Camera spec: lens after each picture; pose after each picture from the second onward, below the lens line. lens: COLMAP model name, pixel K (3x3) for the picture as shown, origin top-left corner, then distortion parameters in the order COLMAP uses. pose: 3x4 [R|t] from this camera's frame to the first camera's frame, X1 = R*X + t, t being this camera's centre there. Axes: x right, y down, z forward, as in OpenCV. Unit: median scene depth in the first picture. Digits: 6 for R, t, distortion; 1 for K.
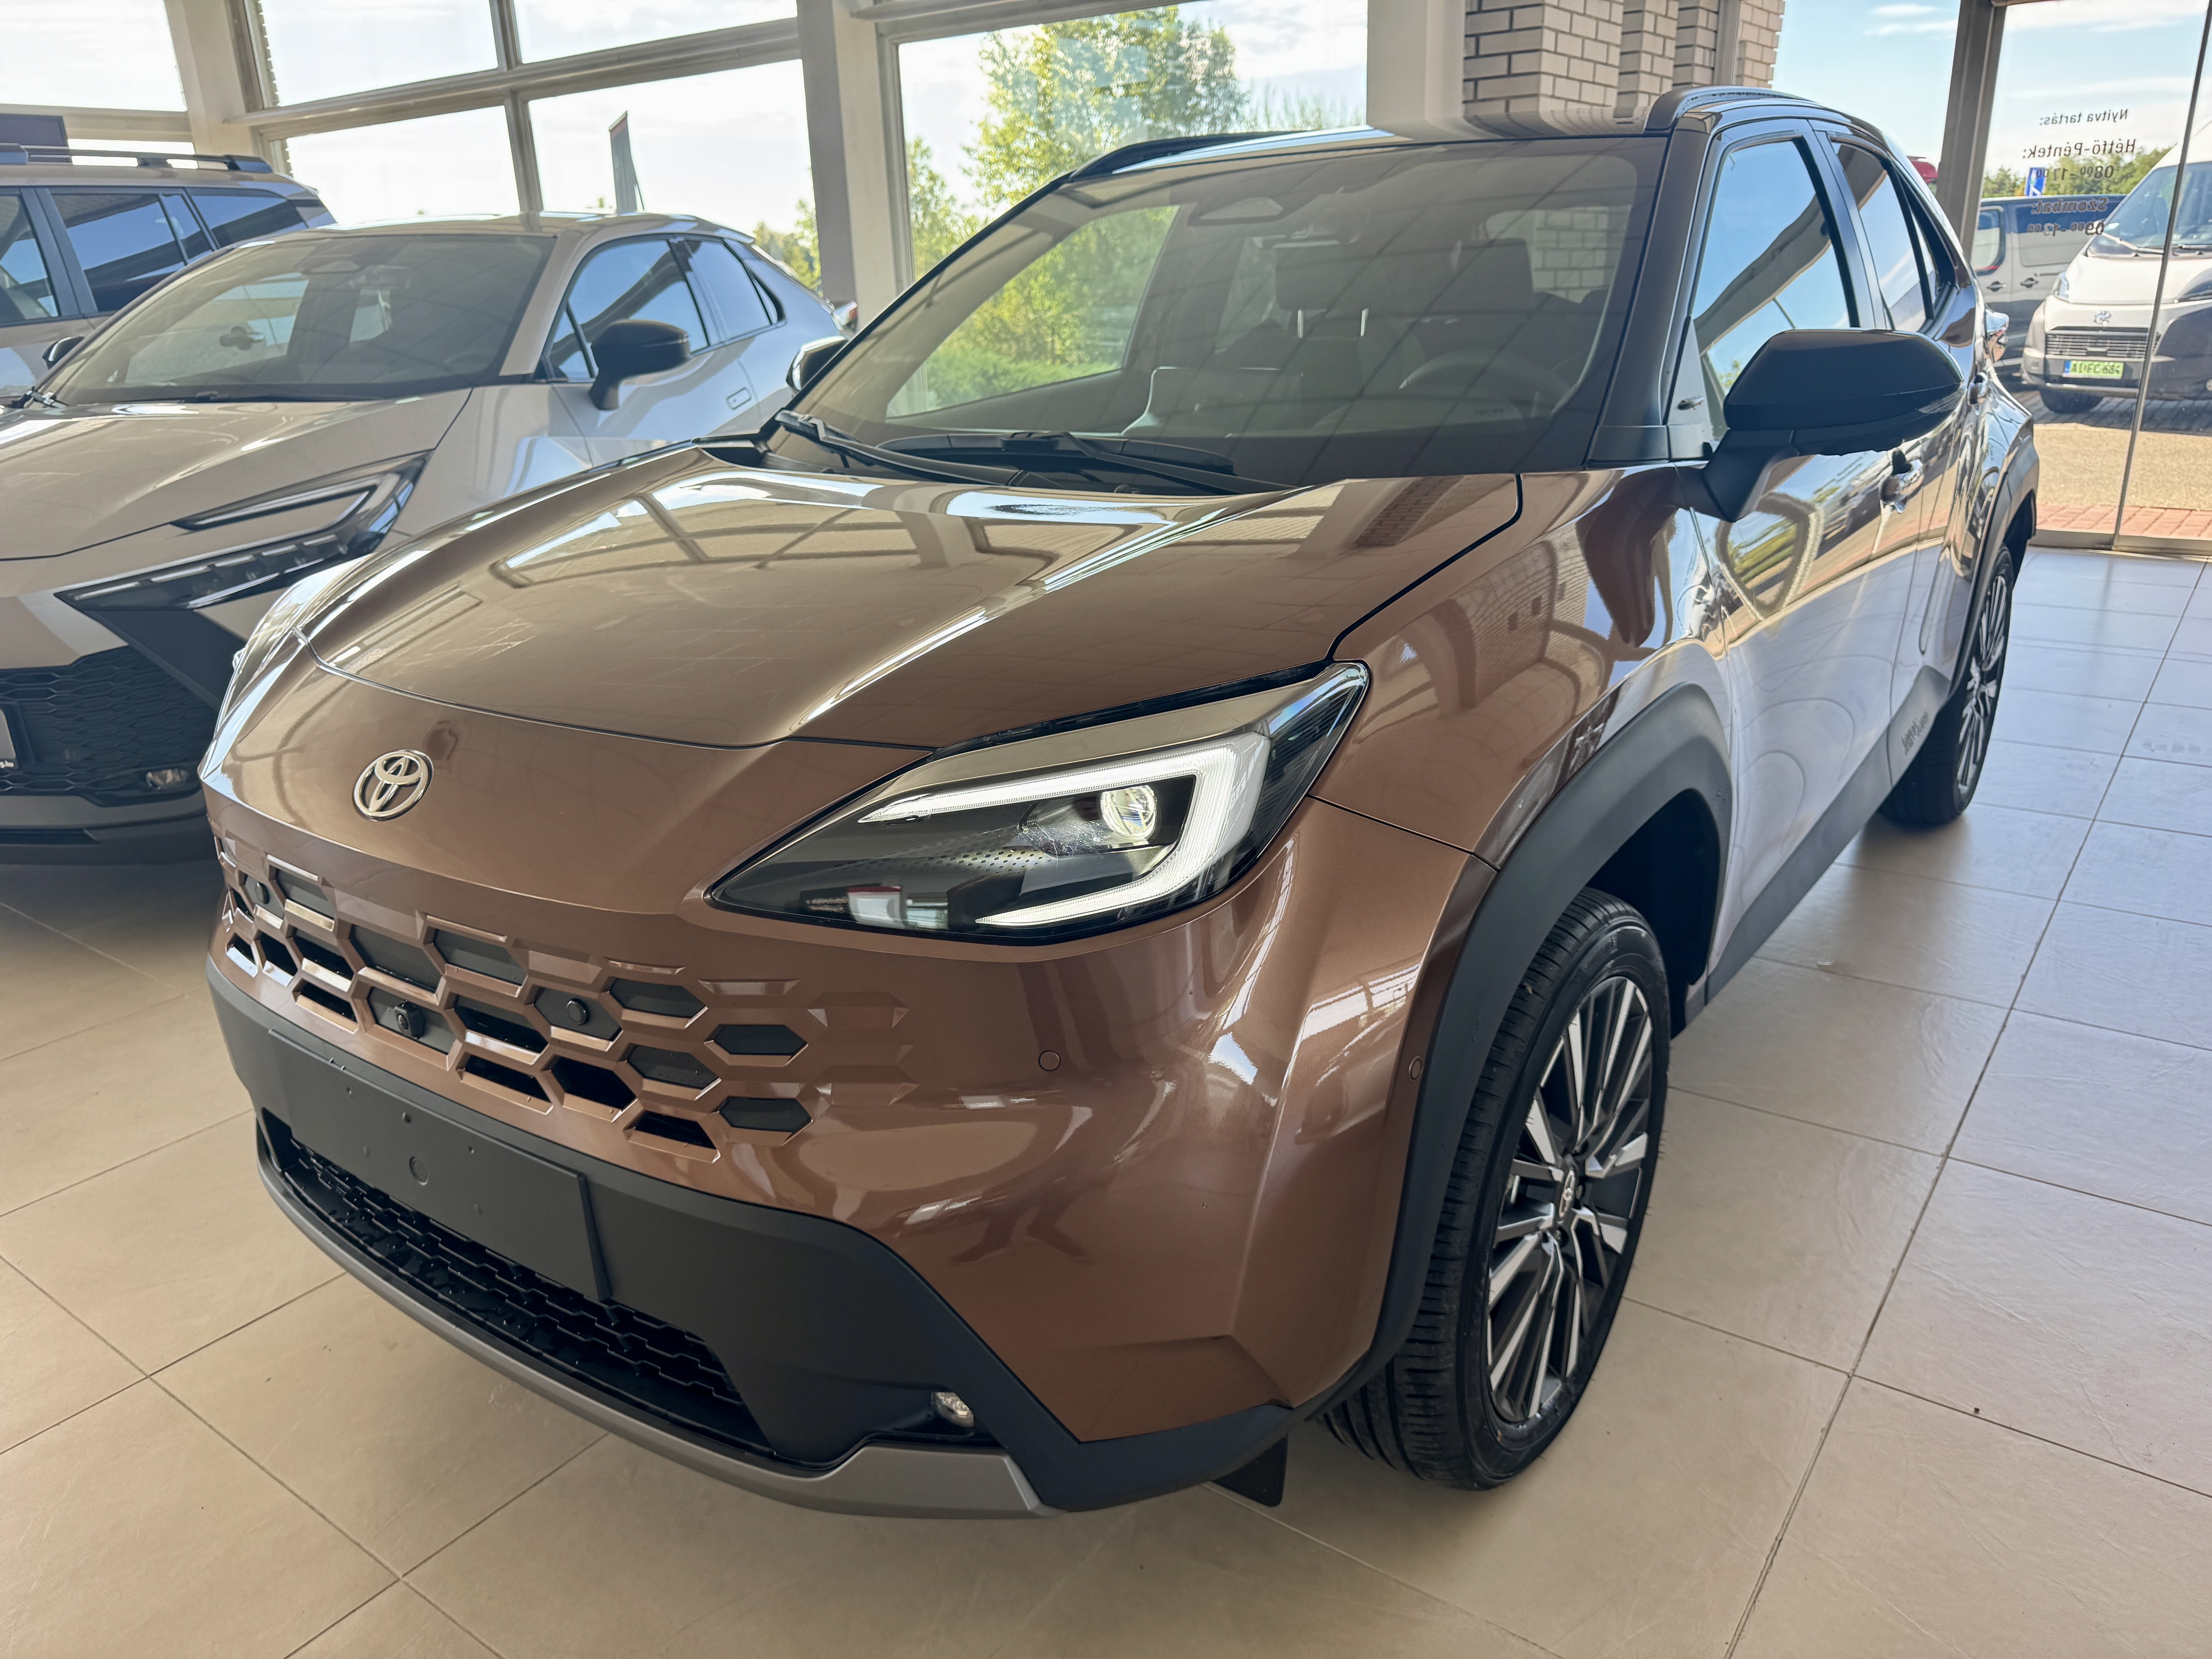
lens RADIAL K [[1572.8, 0, 1106.0], [0, 1572.8, 829.5], [0, 0, 1]] dist [0.001437, -0.004363]
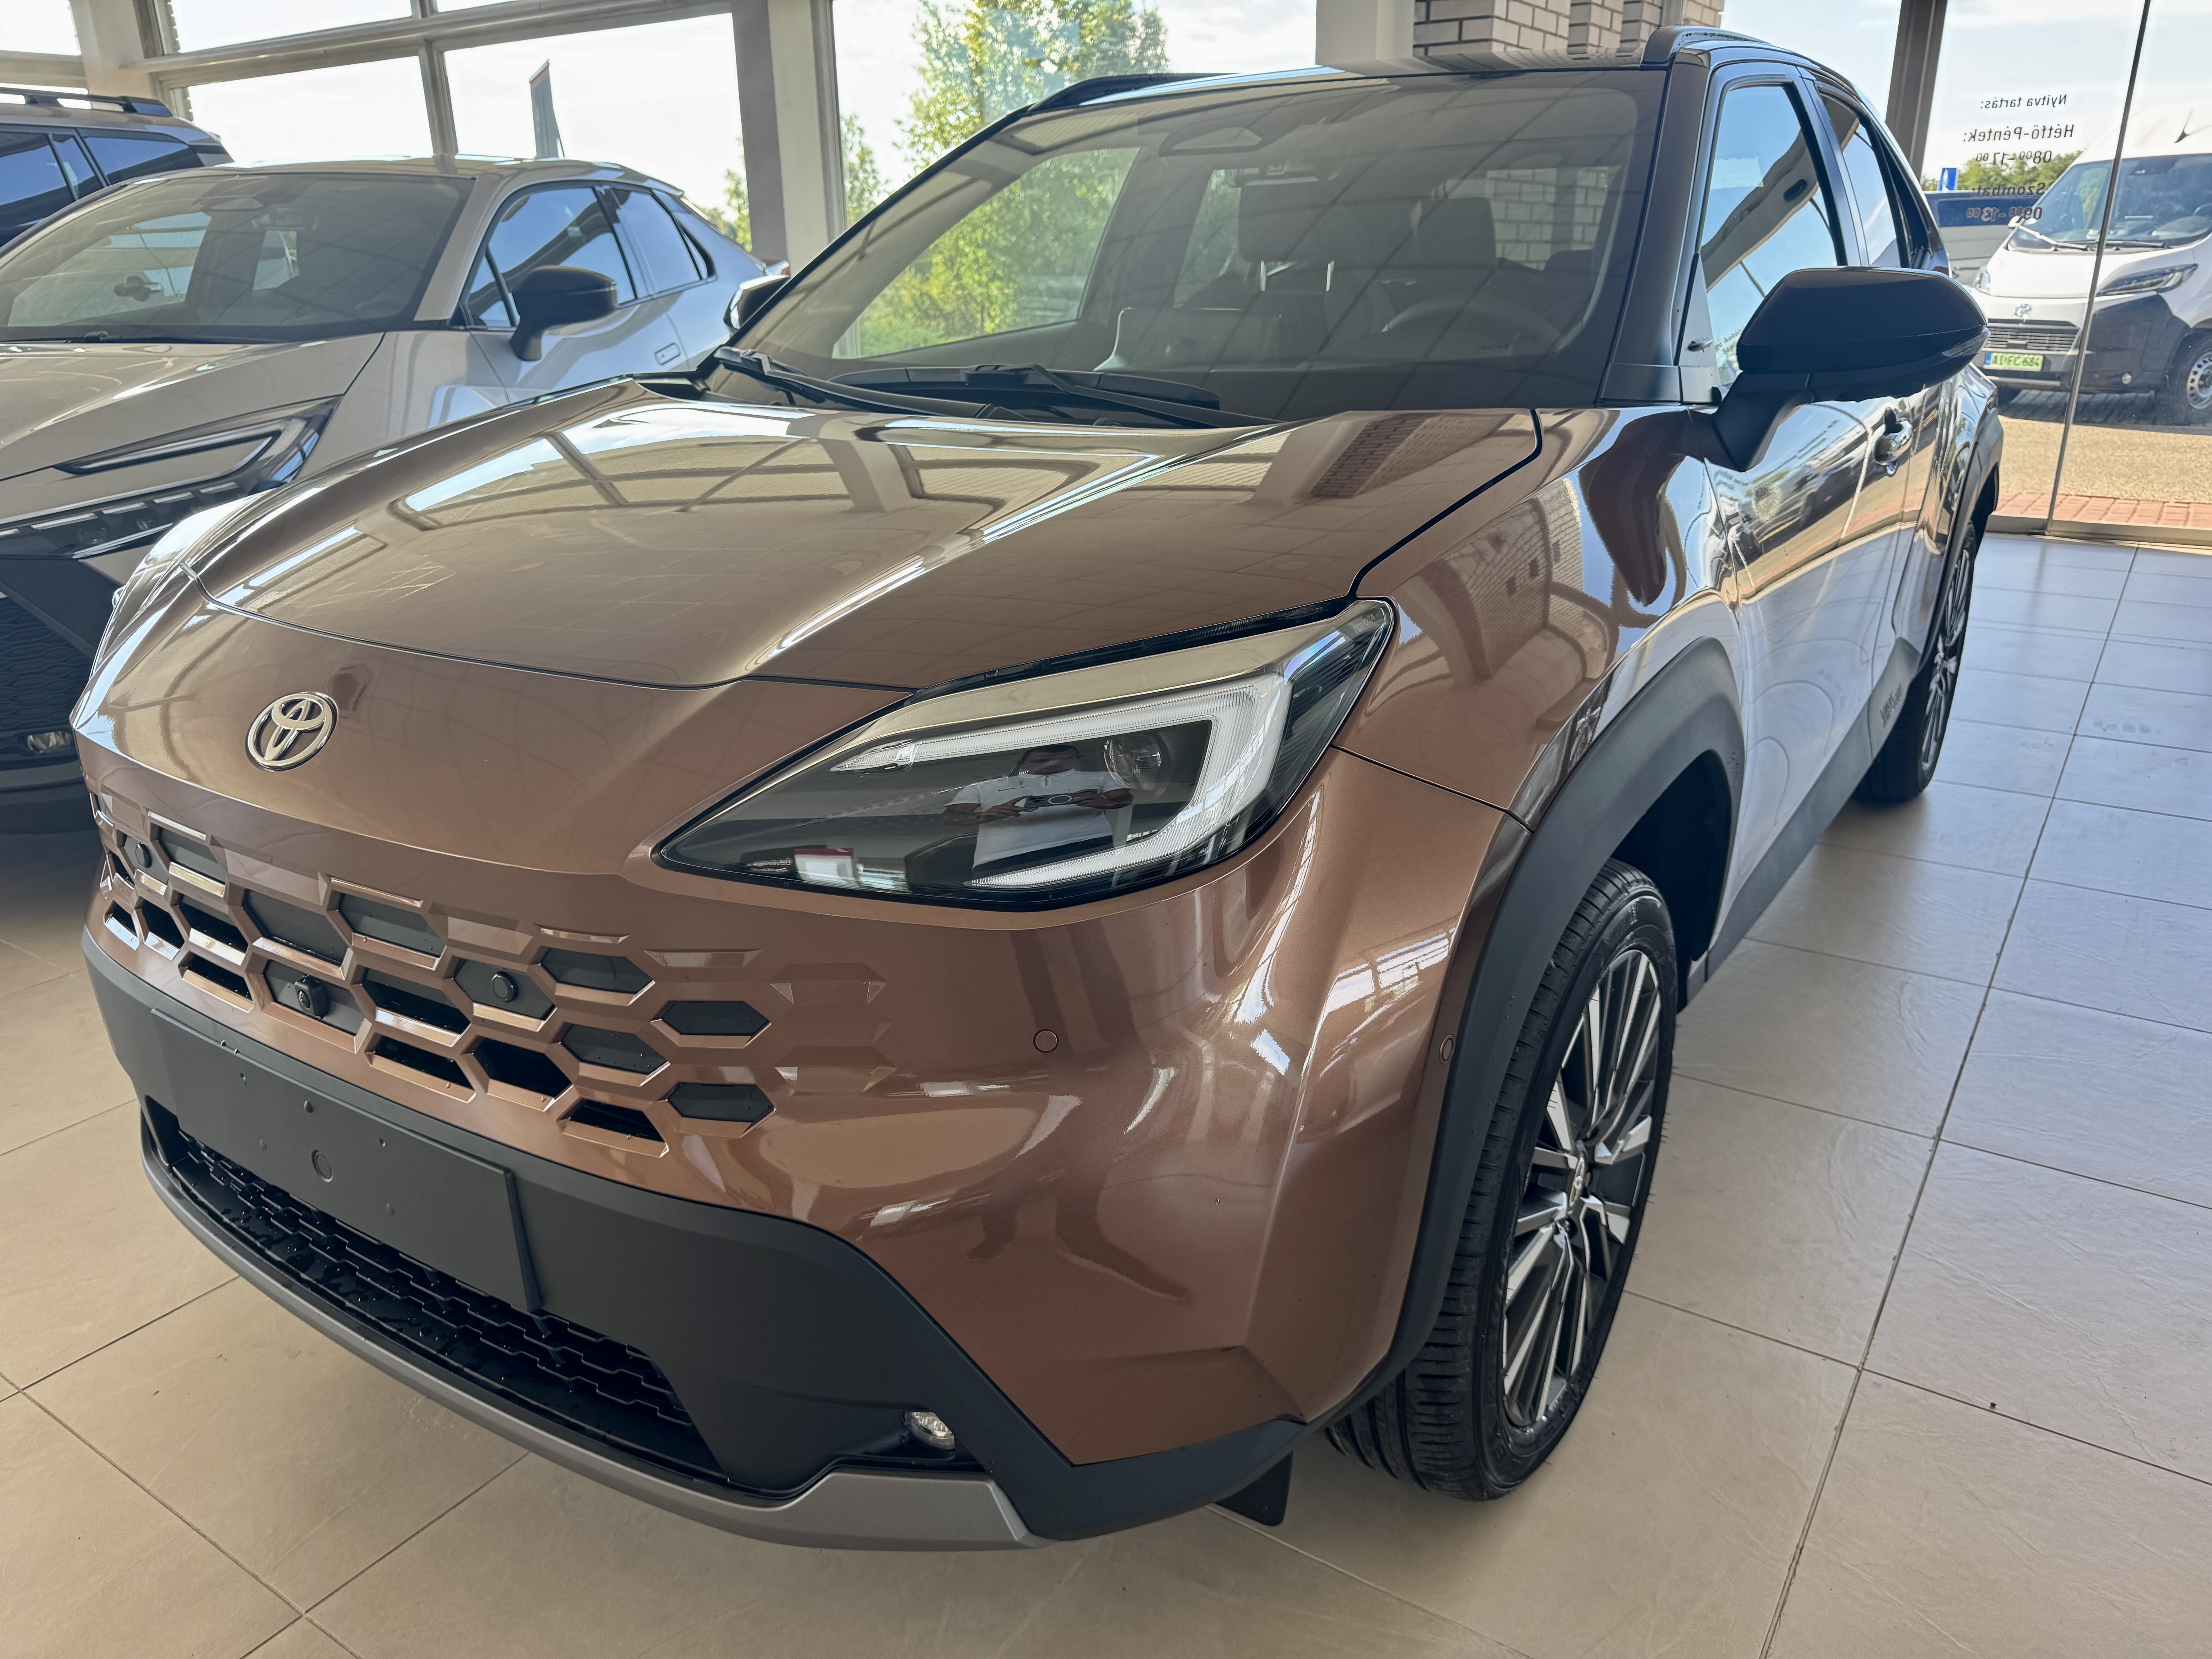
lens RADIAL K [[1572.6, 0, 1104.1], [0, 1572.6, 827.6], [0, 0, 1]] dist [-0.001934, -0.001669]
pose [[0.998930, 0.003687, 0.046102, -0.030789], [-0.004102, 0.999952, 0.008898, 0.013108], [-0.046067, -0.009078, 0.998897, 0.077826]]
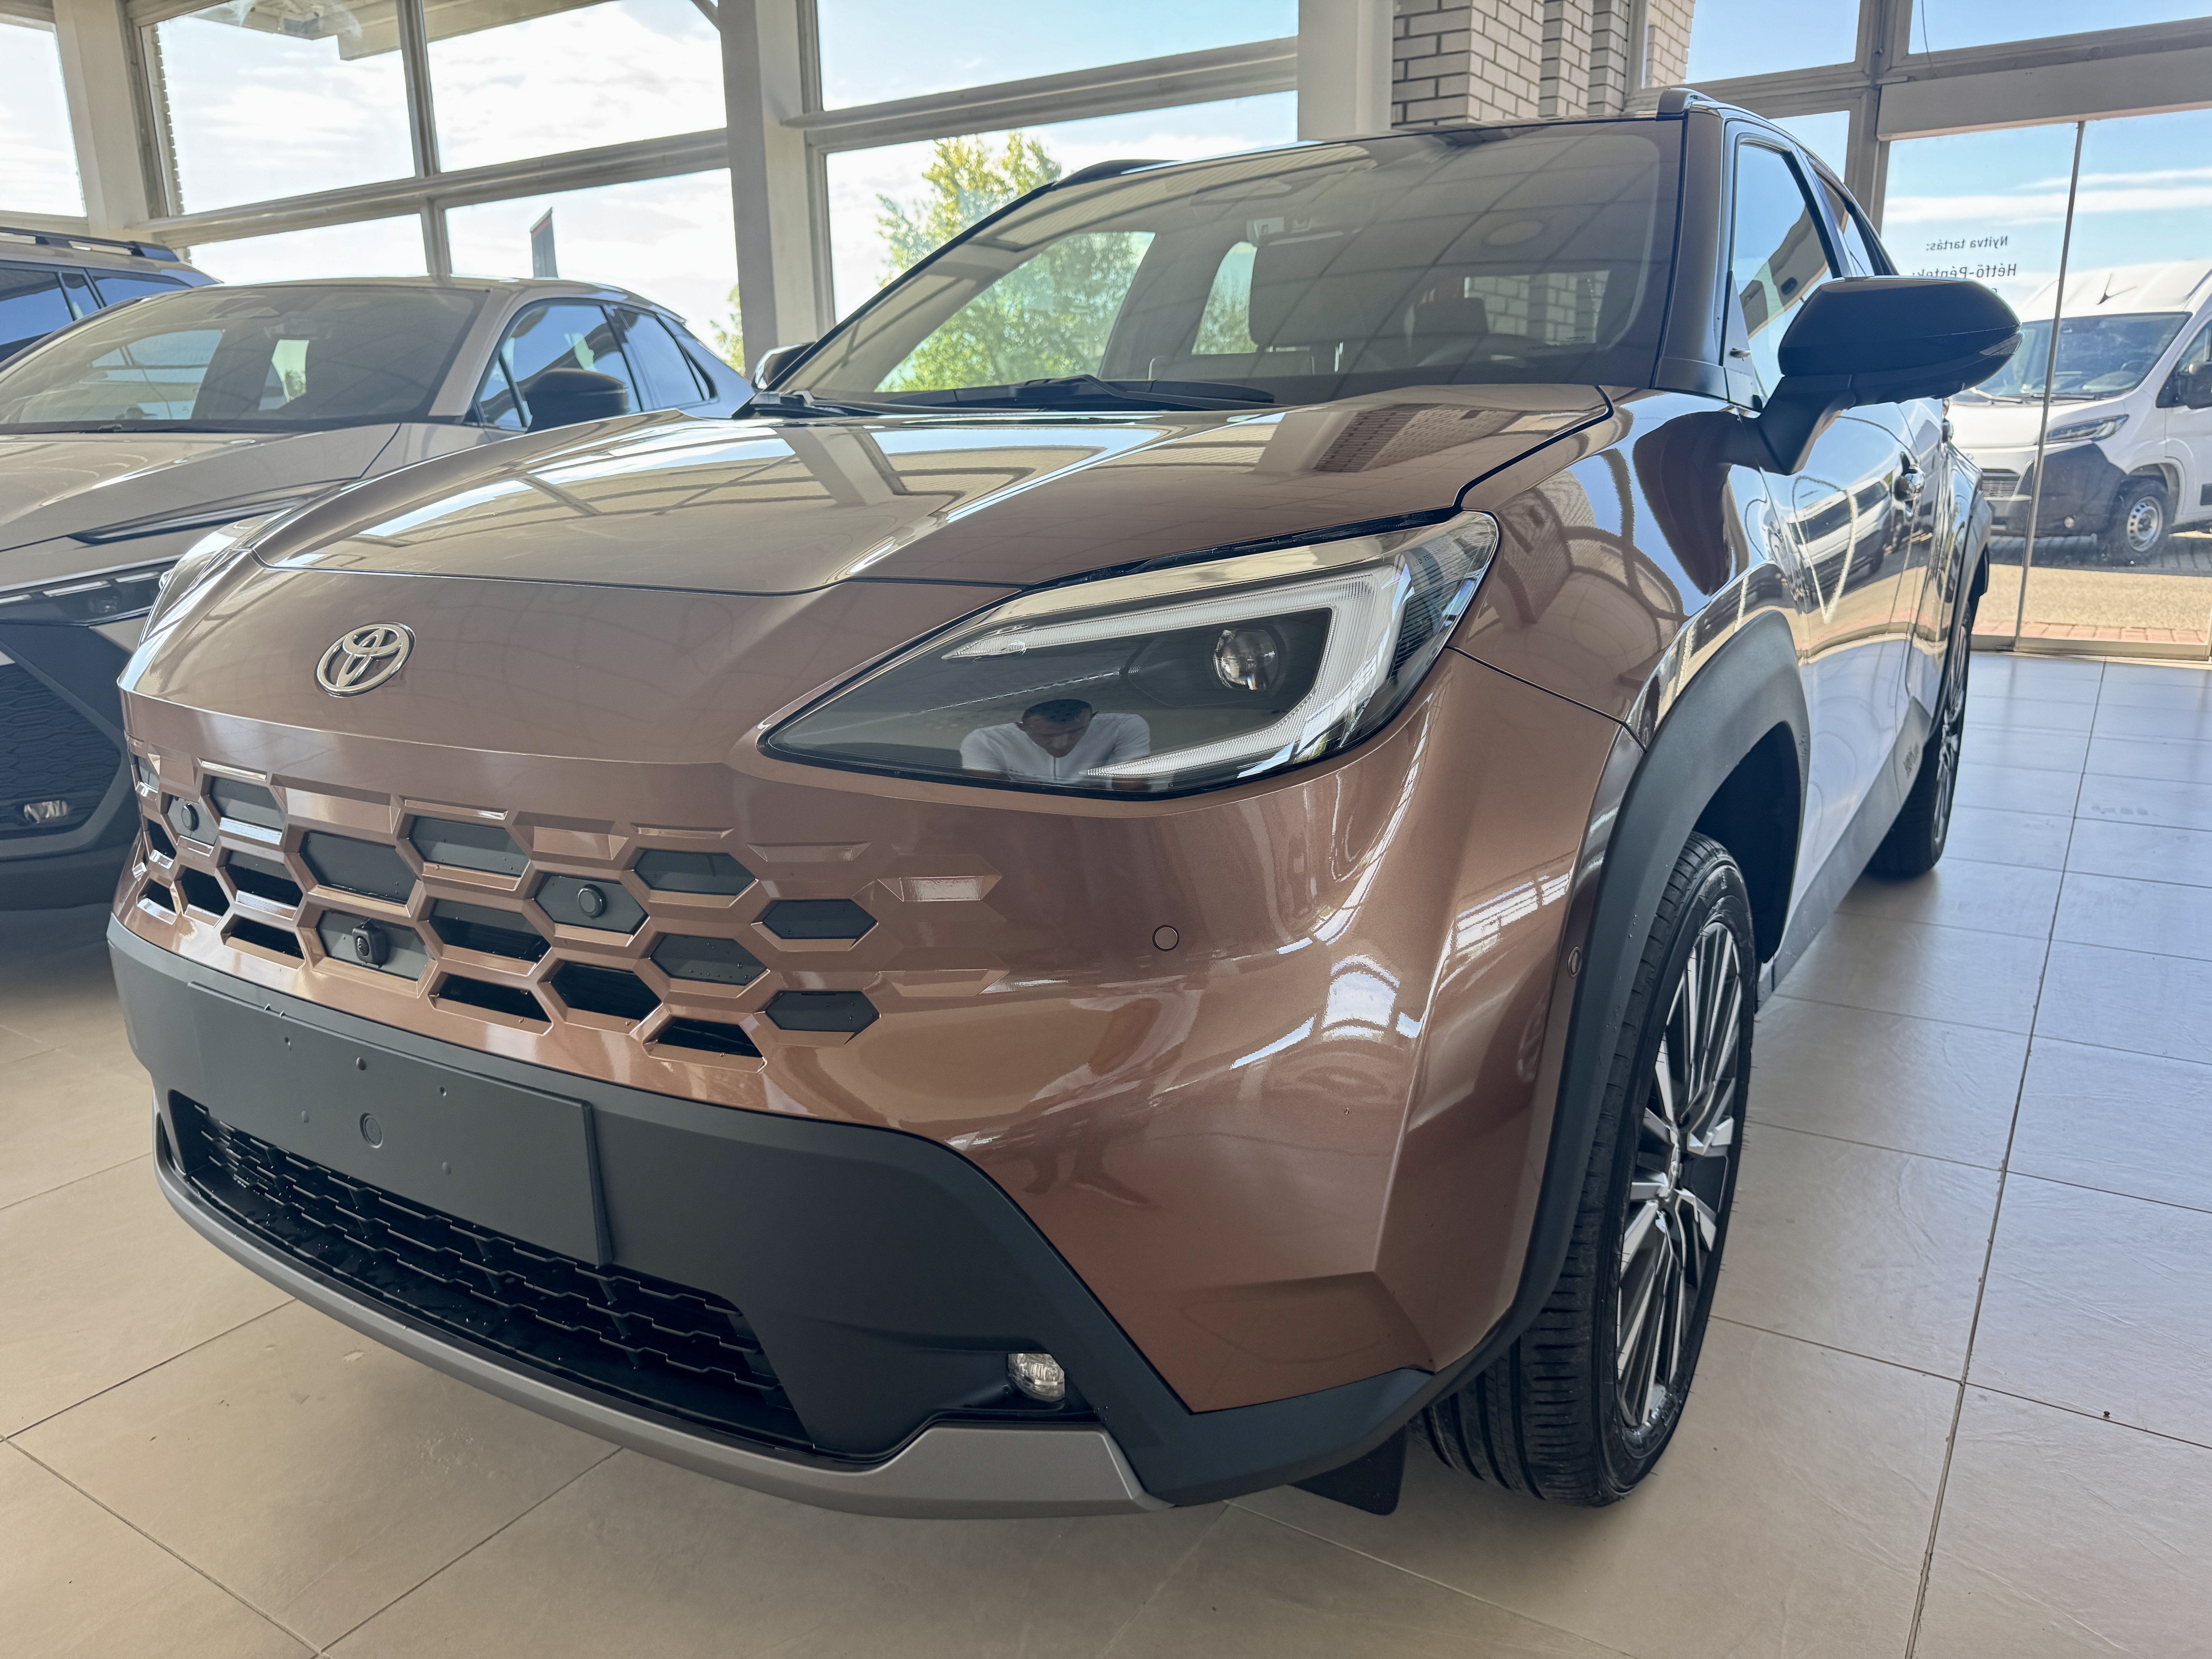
lens RADIAL K [[1572.6, 0, 1104.1], [0, 1572.6, 827.6], [0, 0, 1]] dist [-0.001934, -0.001669]
pose [[0.997761, 0.001397, 0.066862, -0.088110], [0.004912, 0.995550, -0.094106, 0.116705], [-0.066696, 0.094224, 0.993314, 0.106638]]
